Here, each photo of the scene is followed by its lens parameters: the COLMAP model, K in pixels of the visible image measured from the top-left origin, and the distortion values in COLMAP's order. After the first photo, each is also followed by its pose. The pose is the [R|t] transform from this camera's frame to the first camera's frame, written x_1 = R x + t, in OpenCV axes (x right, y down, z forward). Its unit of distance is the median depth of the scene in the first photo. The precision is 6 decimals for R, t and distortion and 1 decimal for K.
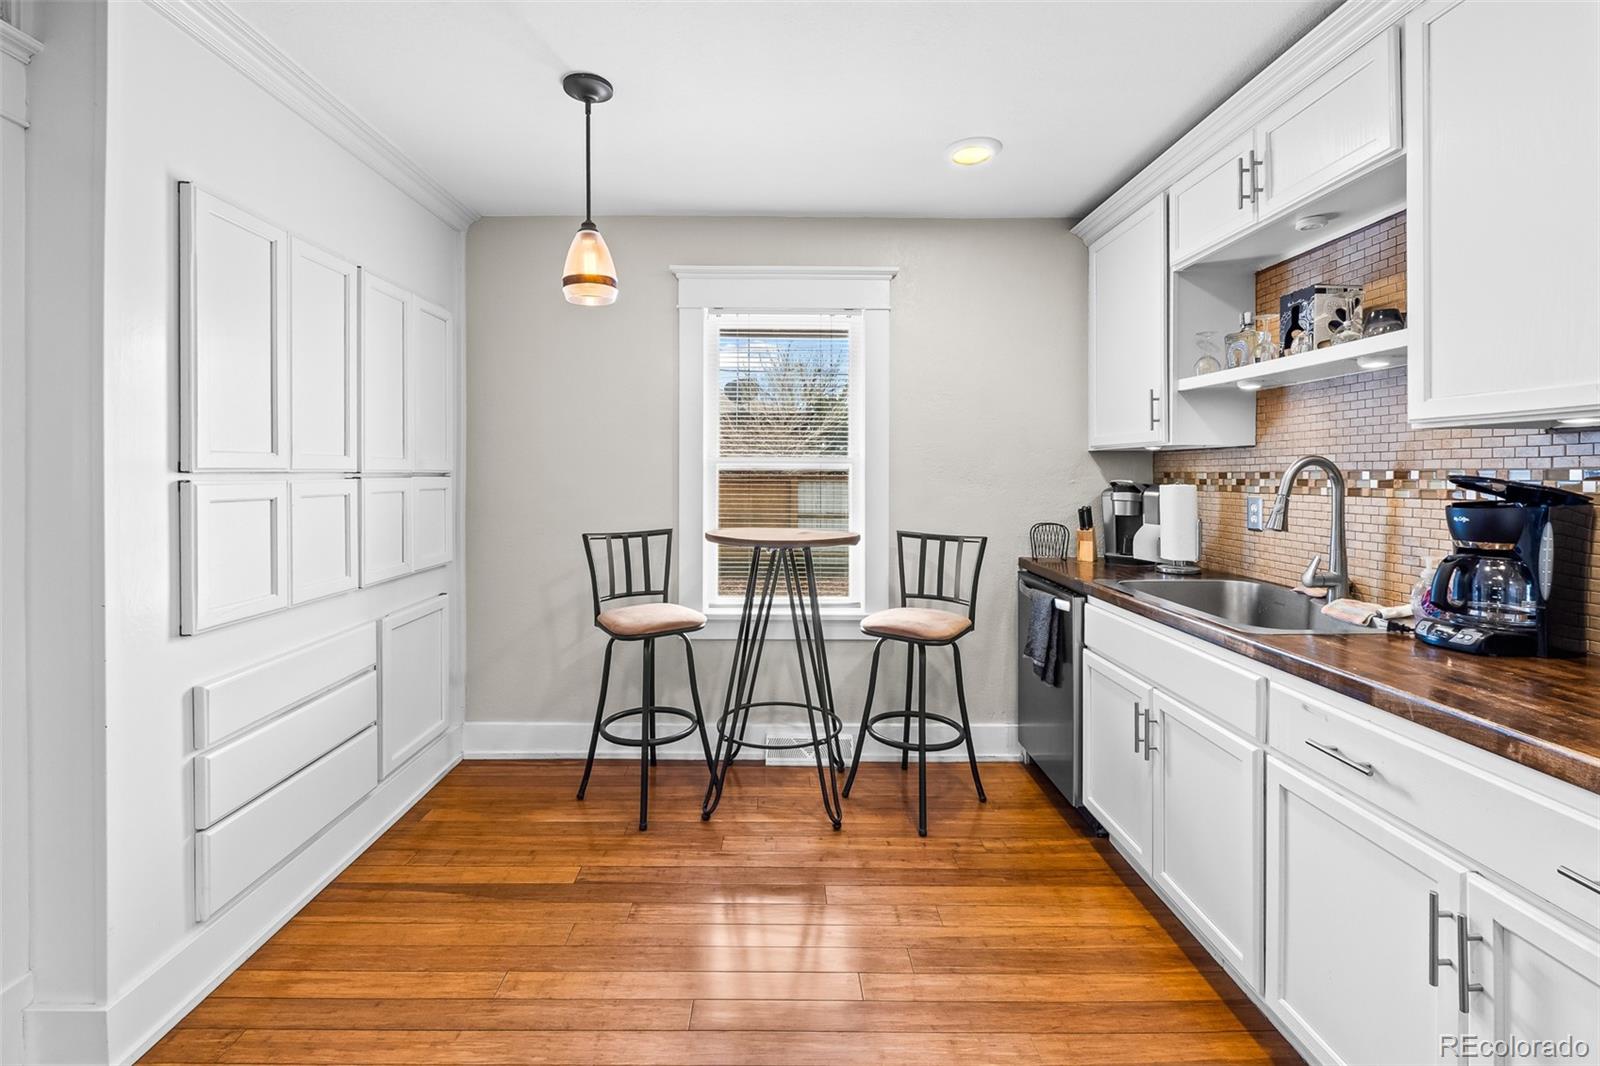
lens RADIAL K [[696.0, 0, 777.4], [0, 696.0, 473.7], [0, 0, 1]] dist [-0.002279, -0.000716]
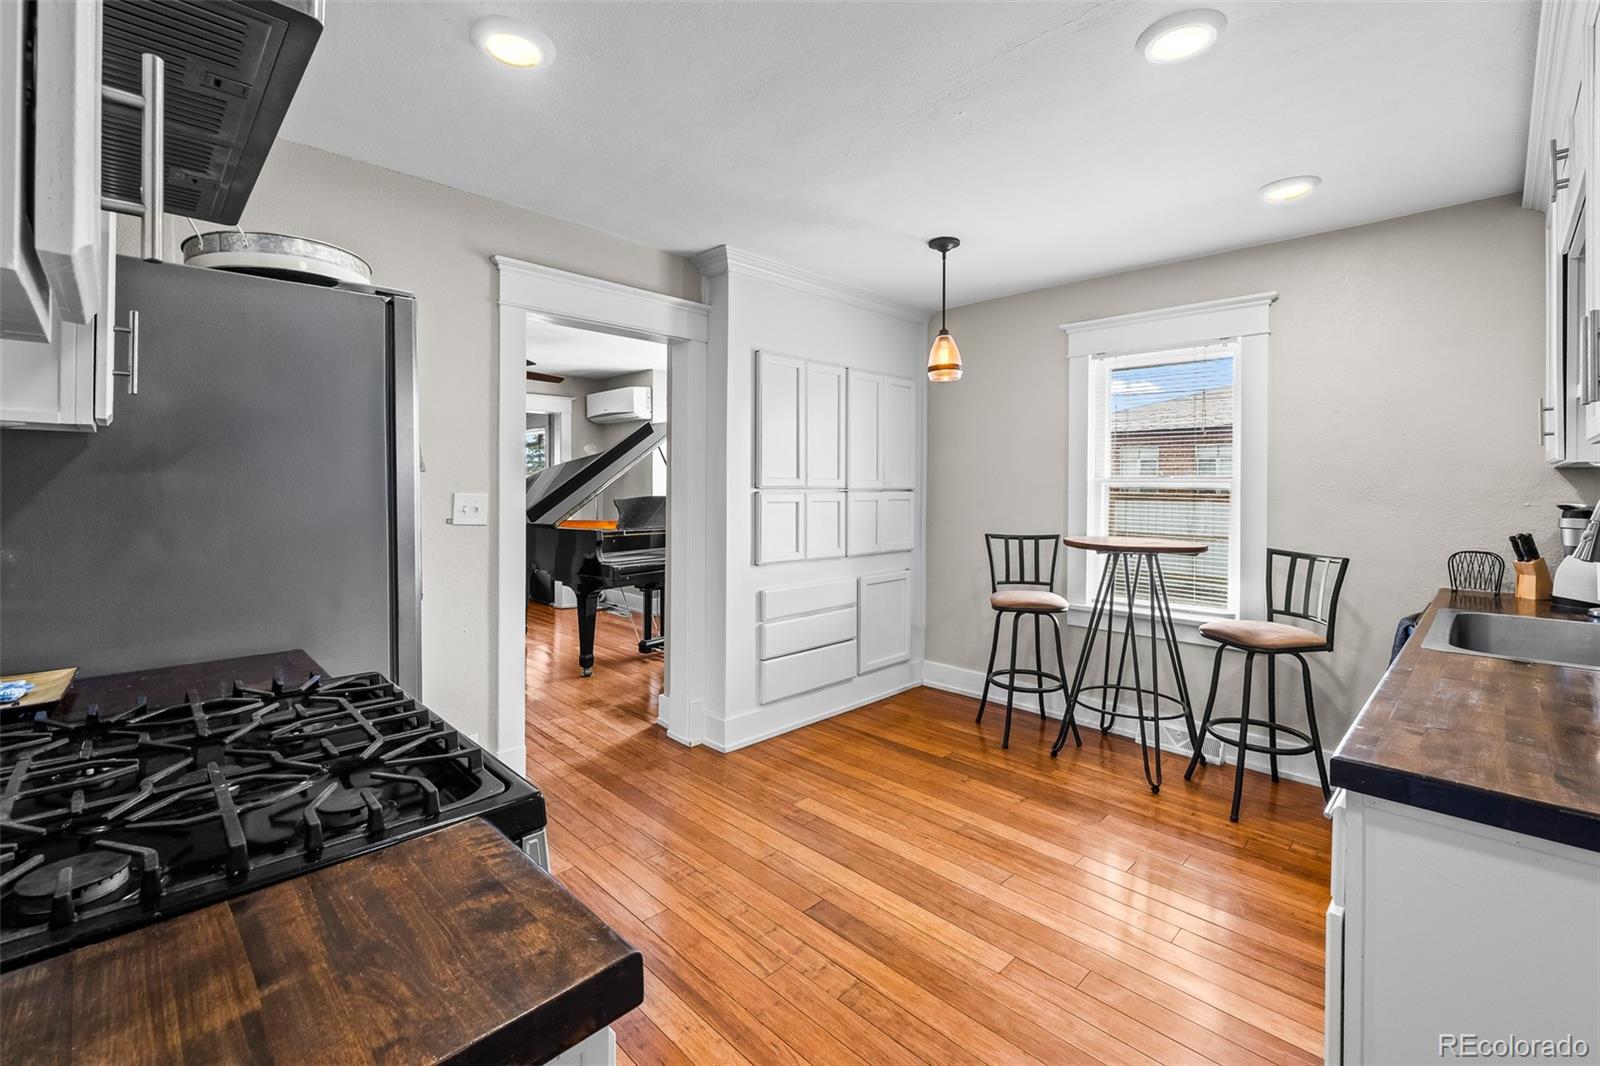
lens RADIAL K [[693.0, 0, 799.2], [0, 693.0, 488.1], [0, 0, 1]] dist [-0.000437, -0.000203]
pose [[0.702017, 0.005617, -0.712138, 0.504801], [-0.007646, 0.999971, 0.000350, -0.002785], [0.712119, 0.005199, 0.702039, -0.266253]]
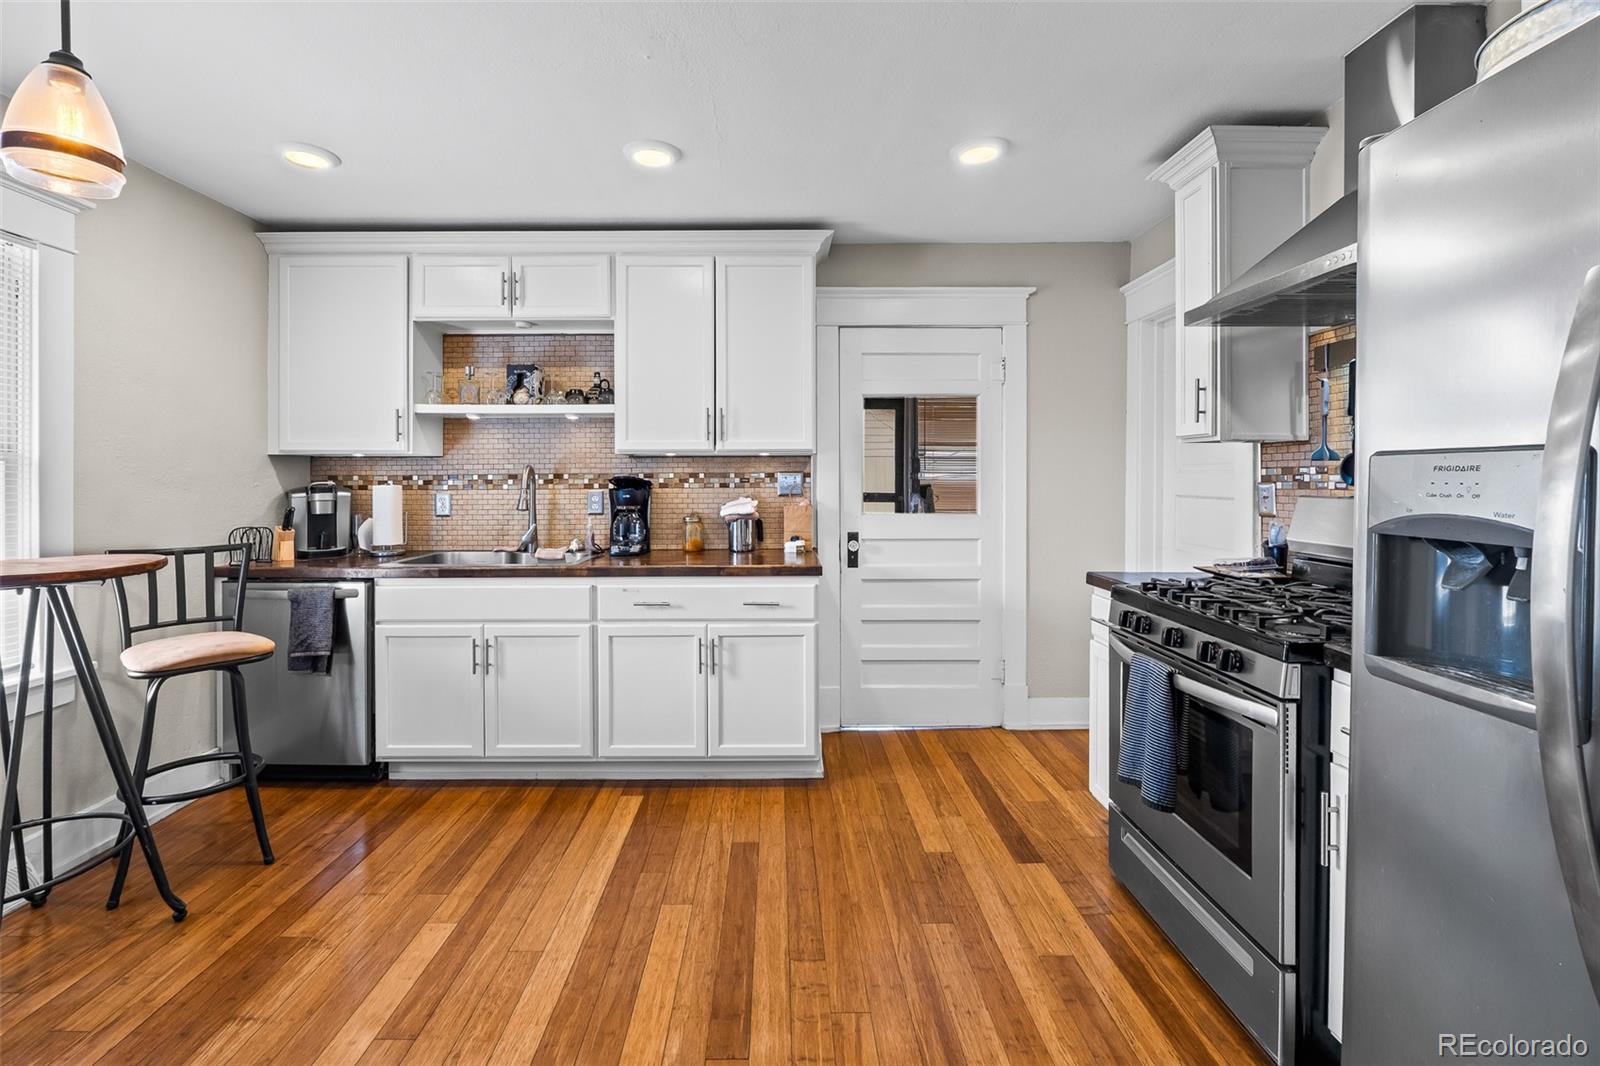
lens RADIAL K [[692.6, 0, 779.7], [0, 692.6, 480.2], [0, 0, 1]] dist [0.000589, -0.000259]
pose [[-0.001845, -0.002466, 0.999995, -0.719887], [0.004189, 0.999988, 0.002474, 0.007350], [-0.999990, 0.004193, -0.001835, 0.315586]]
